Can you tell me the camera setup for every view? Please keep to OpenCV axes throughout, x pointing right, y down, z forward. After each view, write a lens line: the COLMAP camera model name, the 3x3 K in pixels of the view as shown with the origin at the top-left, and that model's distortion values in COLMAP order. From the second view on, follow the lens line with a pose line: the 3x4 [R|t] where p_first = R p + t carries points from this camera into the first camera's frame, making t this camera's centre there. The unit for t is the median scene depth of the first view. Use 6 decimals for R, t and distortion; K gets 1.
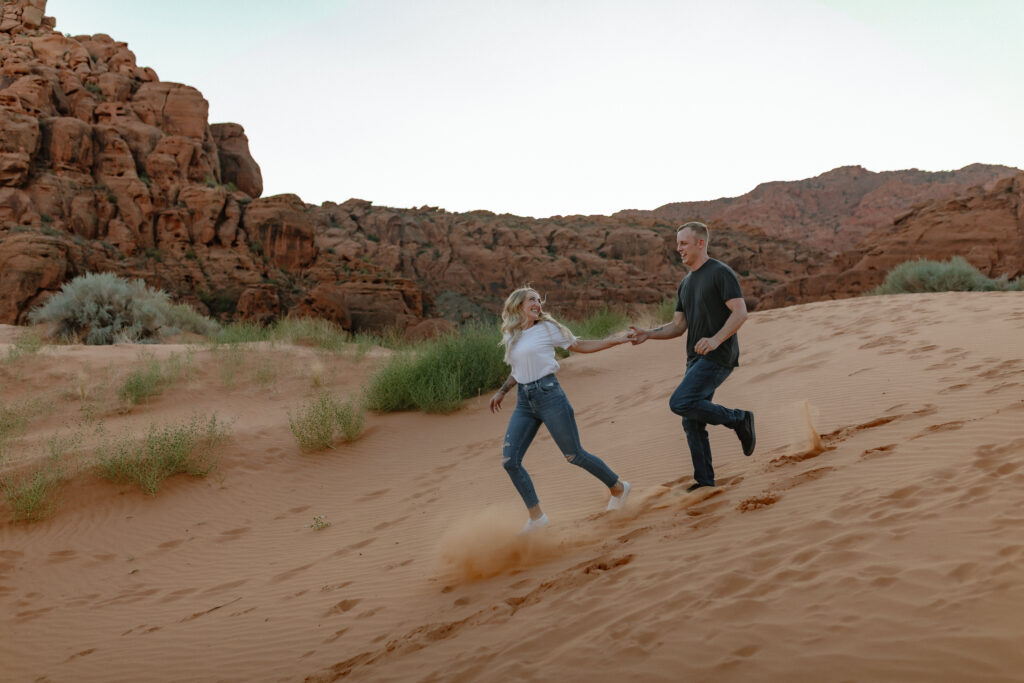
lens RADIAL K [[934.5, 0, 512.0], [0, 934.5, 341.5], [0, 0, 1]] dist [0.084003, -0.146002]
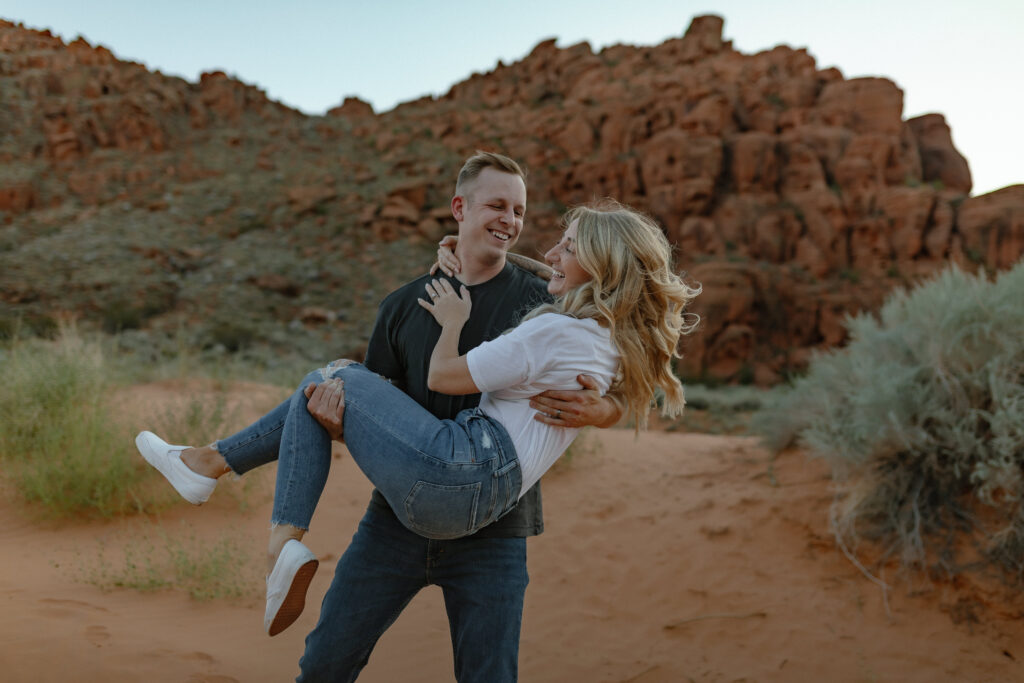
lens RADIAL K [[934.5, 0, 512.0], [0, 934.5, 341.5], [0, 0, 1]] dist [0.084003, -0.146002]
pose [[0.774868, -0.034863, -0.631161, -0.078986], [0.017364, 0.999275, -0.033878, -0.009280], [0.631885, 0.015291, 0.774912, 0.149670]]
